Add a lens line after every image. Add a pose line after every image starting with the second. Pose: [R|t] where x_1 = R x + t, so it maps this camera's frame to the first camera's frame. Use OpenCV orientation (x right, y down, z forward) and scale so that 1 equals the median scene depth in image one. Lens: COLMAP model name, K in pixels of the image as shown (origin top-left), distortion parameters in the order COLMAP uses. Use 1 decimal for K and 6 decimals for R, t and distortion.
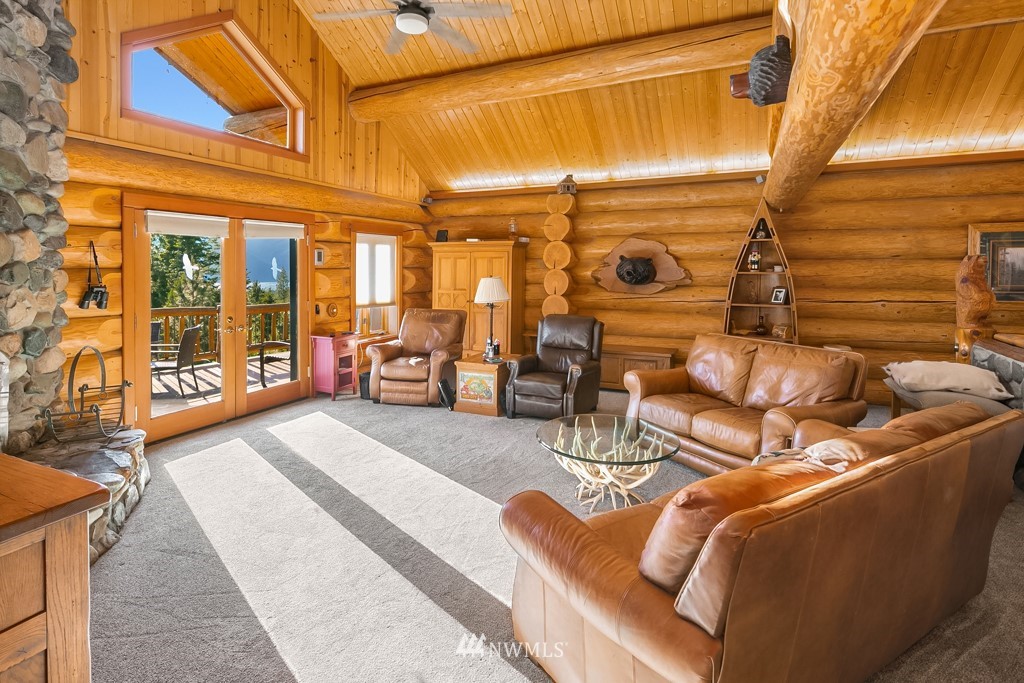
lens RADIAL K [[507.4, 0, 507.2], [0, 507.4, 280.0], [0, 0, 1]] dist [0.008731, -0.006324]
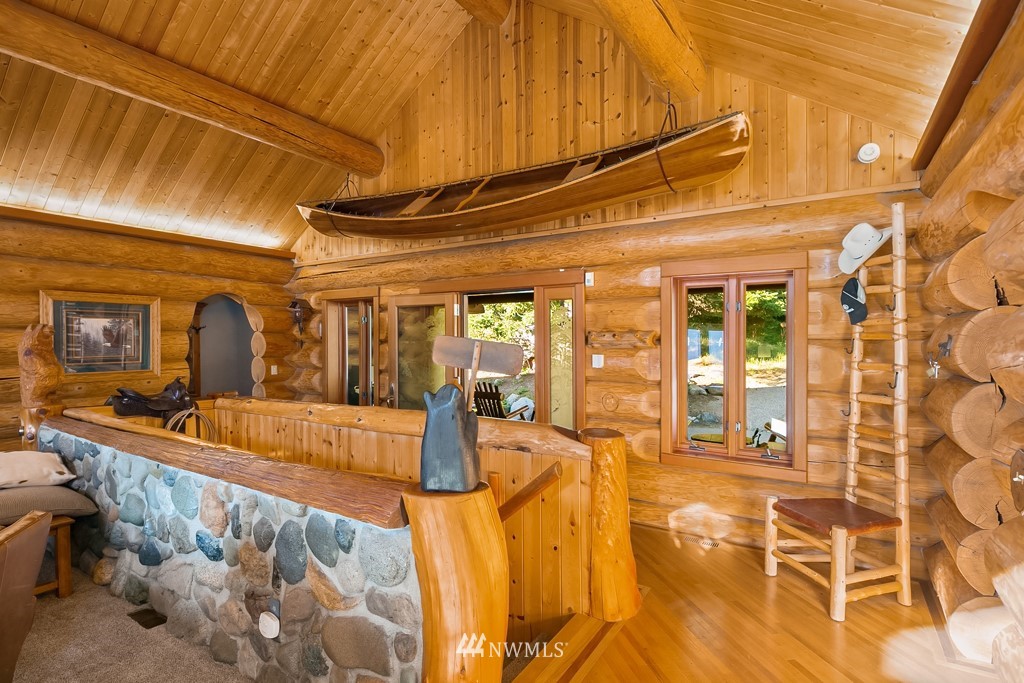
lens RADIAL K [[507.4, 0, 510.6], [0, 507.4, 350.2], [0, 0, 1]] dist [0.008731, -0.006324]
pose [[0.140358, -0.019672, 0.989905, 0.130979], [0.019262, 0.999668, 0.017135, -0.002216], [-0.989913, 0.016663, 0.140690, 0.051890]]
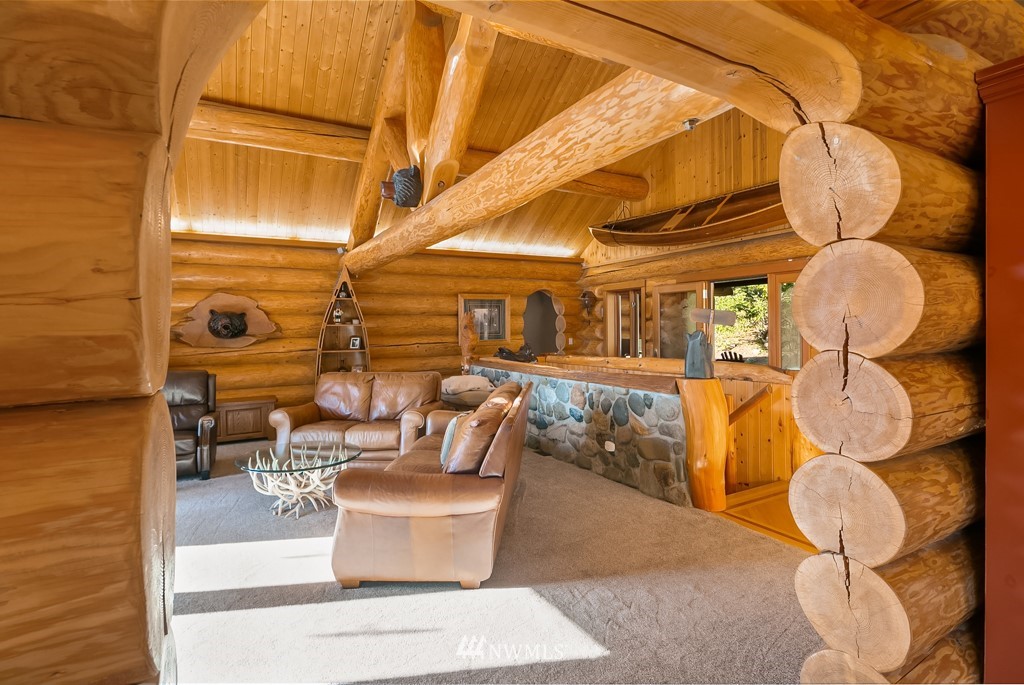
lens RADIAL K [[507.4, 0, 510.1], [0, 507.4, 342.7], [0, 0, 1]] dist [0.008731, -0.006324]
pose [[0.580754, -0.033143, 0.813404, -0.314141], [0.032314, 0.999322, 0.017646, 0.022838], [-0.813438, 0.016036, 0.581431, -0.069932]]
